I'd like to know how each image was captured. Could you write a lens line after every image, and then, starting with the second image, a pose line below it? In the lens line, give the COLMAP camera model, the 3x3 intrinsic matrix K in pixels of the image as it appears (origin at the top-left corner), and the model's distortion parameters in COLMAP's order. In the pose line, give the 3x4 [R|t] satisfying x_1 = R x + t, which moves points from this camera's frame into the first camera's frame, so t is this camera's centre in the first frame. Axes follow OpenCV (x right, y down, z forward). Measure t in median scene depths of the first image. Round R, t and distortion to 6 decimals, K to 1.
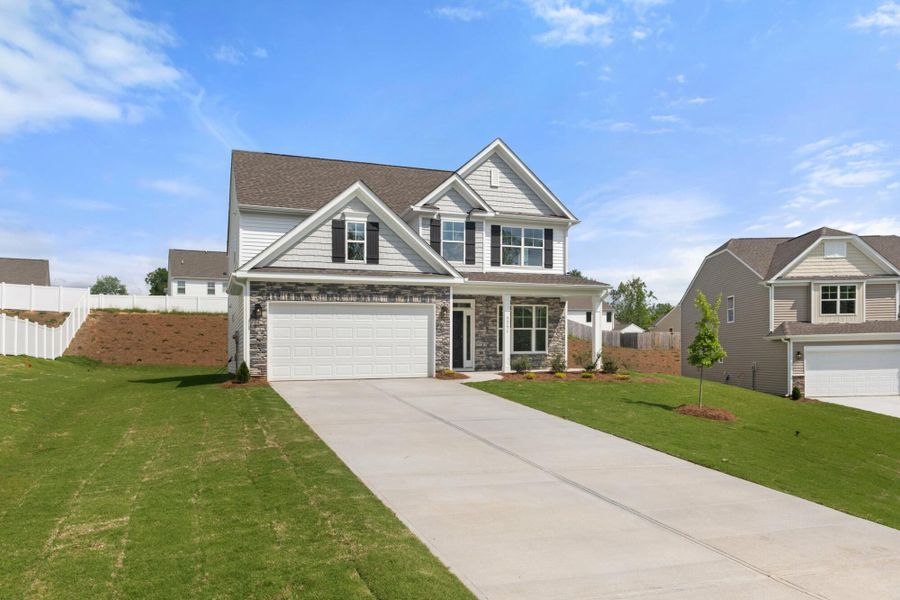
lens RADIAL K [[667.5, 0, 442.6], [0, 667.5, 340.1], [0, 0, 1]] dist [0.007082, -0.000979]
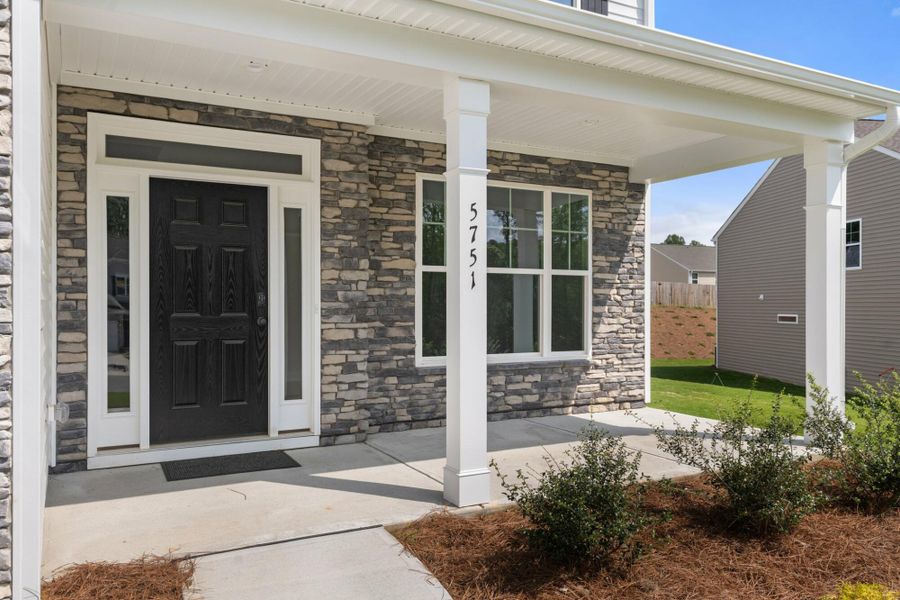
lens RADIAL K [[667.5, 0, 451.8], [0, 667.5, 319.2], [0, 0, 1]] dist [0.007082, -0.000979]
pose [[0.991400, -0.003641, 0.130814, 0.062594], [0.001925, 0.999910, 0.013241, -0.001118], [-0.130851, -0.012875, 0.991319, 0.753590]]
